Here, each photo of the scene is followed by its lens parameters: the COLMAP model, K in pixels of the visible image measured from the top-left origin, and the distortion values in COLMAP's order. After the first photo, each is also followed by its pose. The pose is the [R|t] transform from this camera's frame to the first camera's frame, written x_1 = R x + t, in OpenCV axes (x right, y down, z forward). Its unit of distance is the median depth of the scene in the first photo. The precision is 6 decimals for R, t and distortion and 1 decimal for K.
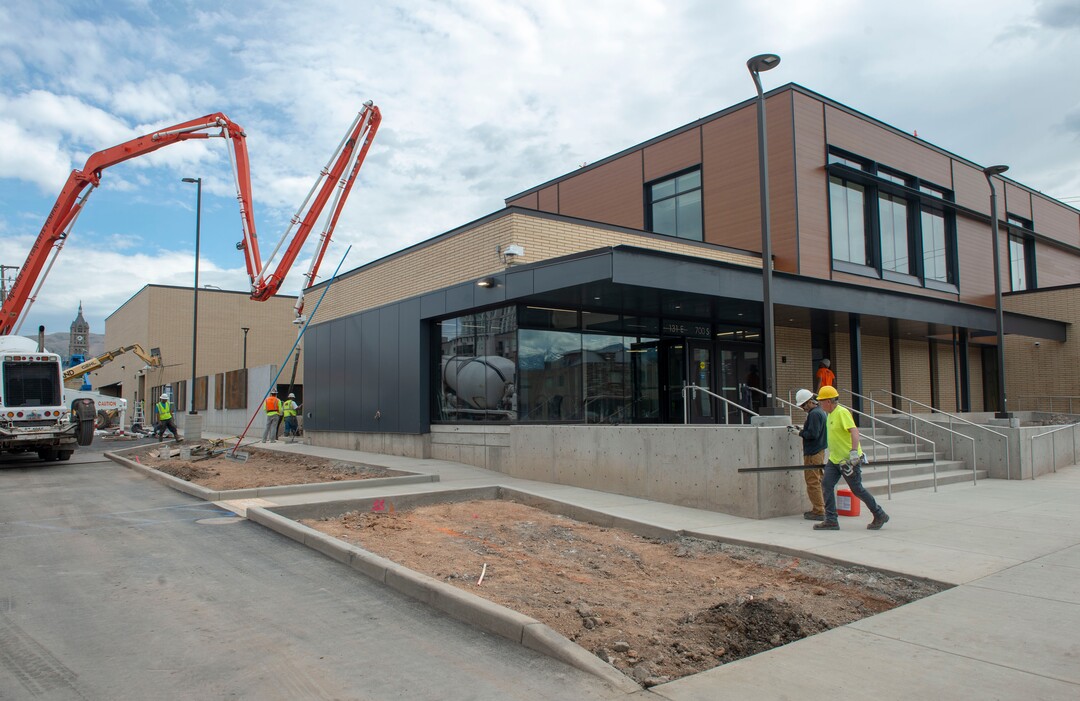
lens RADIAL K [[743.0, 0, 537.5], [0, 743.0, 356.4], [0, 0, 1]] dist [-0.010883, -0.000967]
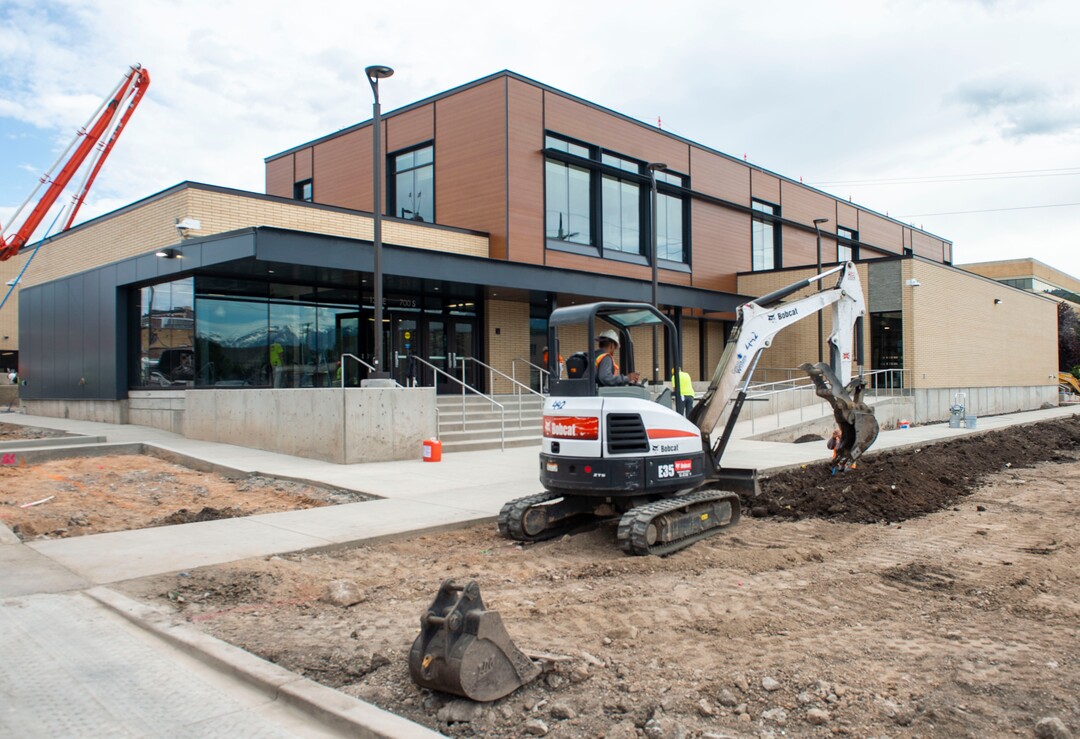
lens RADIAL K [[810.1, 0, 542.6], [0, 810.1, 363.9], [0, 0, 1]] dist [-0.014343, 0.000981]
pose [[0.981004, 0.006003, 0.193895, 0.165731], [-0.015470, 0.998758, 0.047352, -0.004698], [-0.193370, -0.049452, 0.979879, -0.156551]]
